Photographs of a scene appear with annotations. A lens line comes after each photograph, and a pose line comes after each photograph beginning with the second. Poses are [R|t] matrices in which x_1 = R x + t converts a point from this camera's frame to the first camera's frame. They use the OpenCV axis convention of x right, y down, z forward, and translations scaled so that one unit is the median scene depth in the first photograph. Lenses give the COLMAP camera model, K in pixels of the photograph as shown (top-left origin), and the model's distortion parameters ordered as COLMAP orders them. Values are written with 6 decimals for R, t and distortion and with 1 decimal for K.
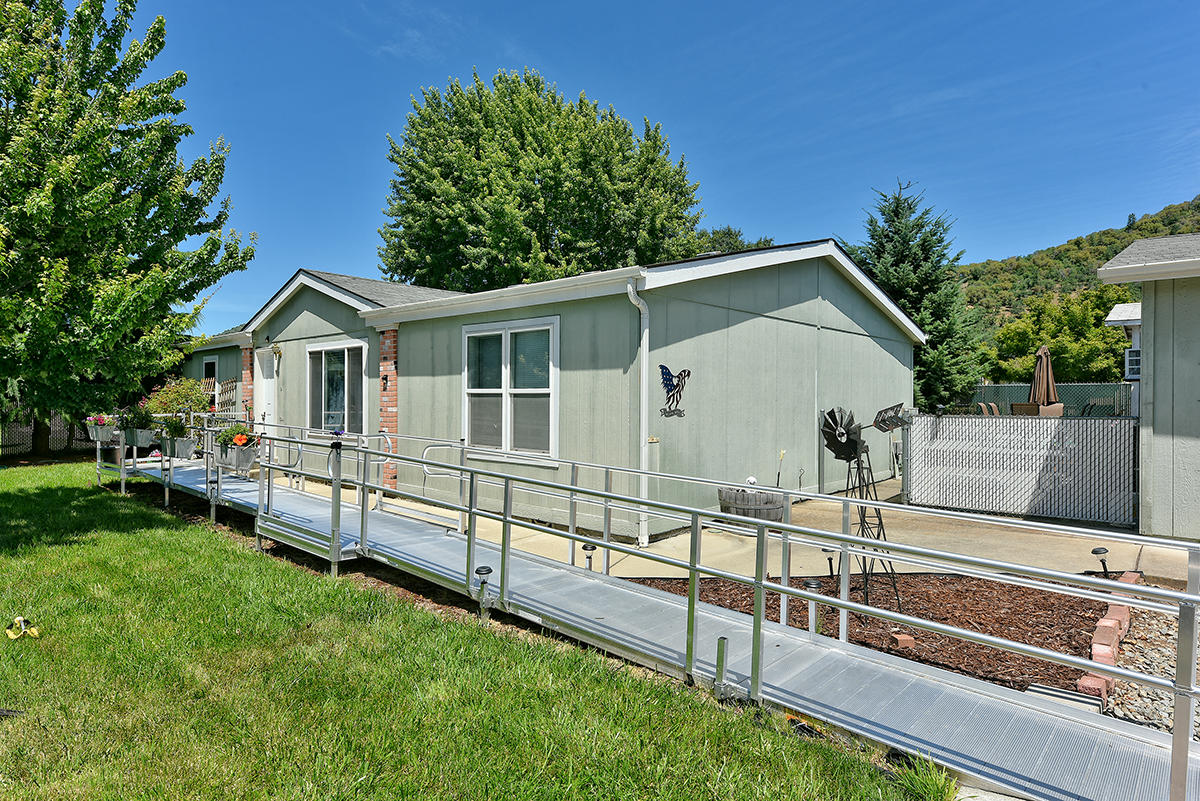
lens RADIAL K [[669.0, 0, 600.1], [0, 669.0, 404.3], [0, 0, 1]] dist [-0.006126, 0.000995]
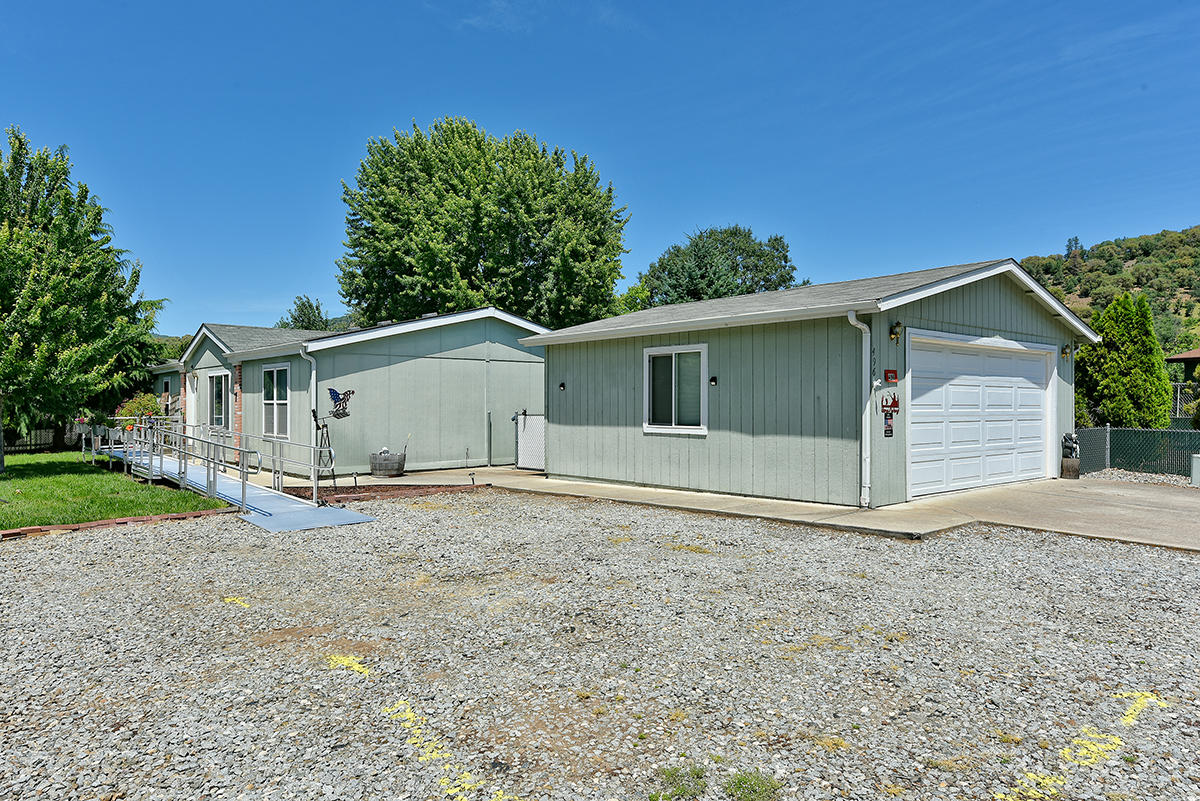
lens RADIAL K [[772.1, 0, 593.6], [0, 772.1, 396.4], [0, 0, 1]] dist [0.008995, -0.003261]
pose [[0.992772, -0.006728, -0.119825, 0.297174], [0.004326, 0.999785, -0.020293, 0.003402], [0.119936, 0.019628, 0.992588, -0.300463]]
